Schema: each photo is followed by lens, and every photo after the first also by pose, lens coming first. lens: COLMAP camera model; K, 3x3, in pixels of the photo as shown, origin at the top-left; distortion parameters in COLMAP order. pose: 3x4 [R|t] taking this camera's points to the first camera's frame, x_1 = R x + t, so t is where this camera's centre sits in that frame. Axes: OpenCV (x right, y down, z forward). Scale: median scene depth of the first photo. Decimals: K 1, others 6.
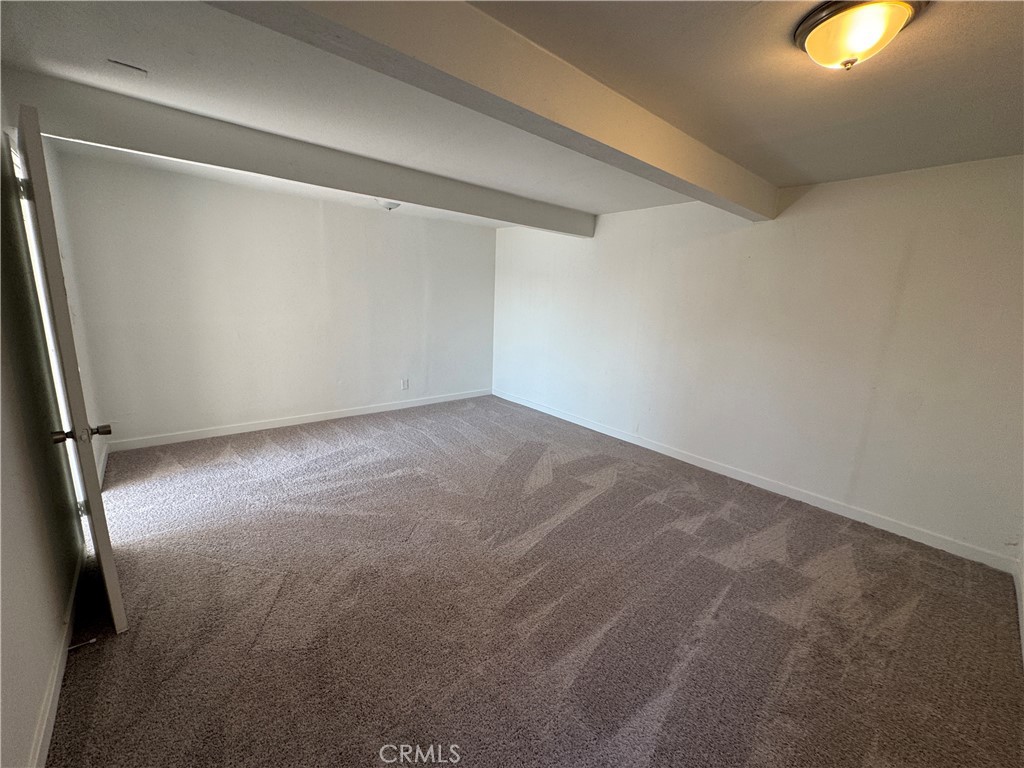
lens RADIAL K [[410.0, 0, 511.5], [0, 410.0, 382.1], [0, 0, 1]] dist [-0.000007, 0.000139]
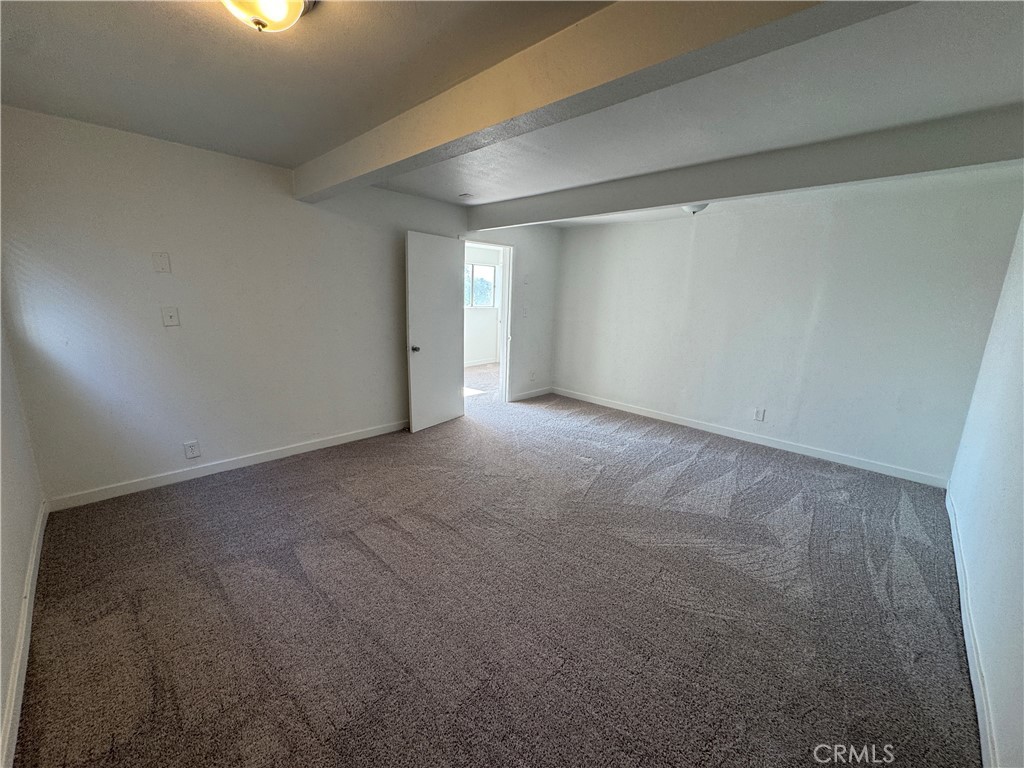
lens RADIAL K [[410.0, 0, 511.5], [0, 410.0, 382.1], [0, 0, 1]] dist [-0.000007, 0.000139]
pose [[0.085255, 0.170643, -0.981638, 0.674176], [-0.233873, 0.961126, 0.146765, -0.083891], [0.968522, 0.217066, 0.121850, 0.561630]]
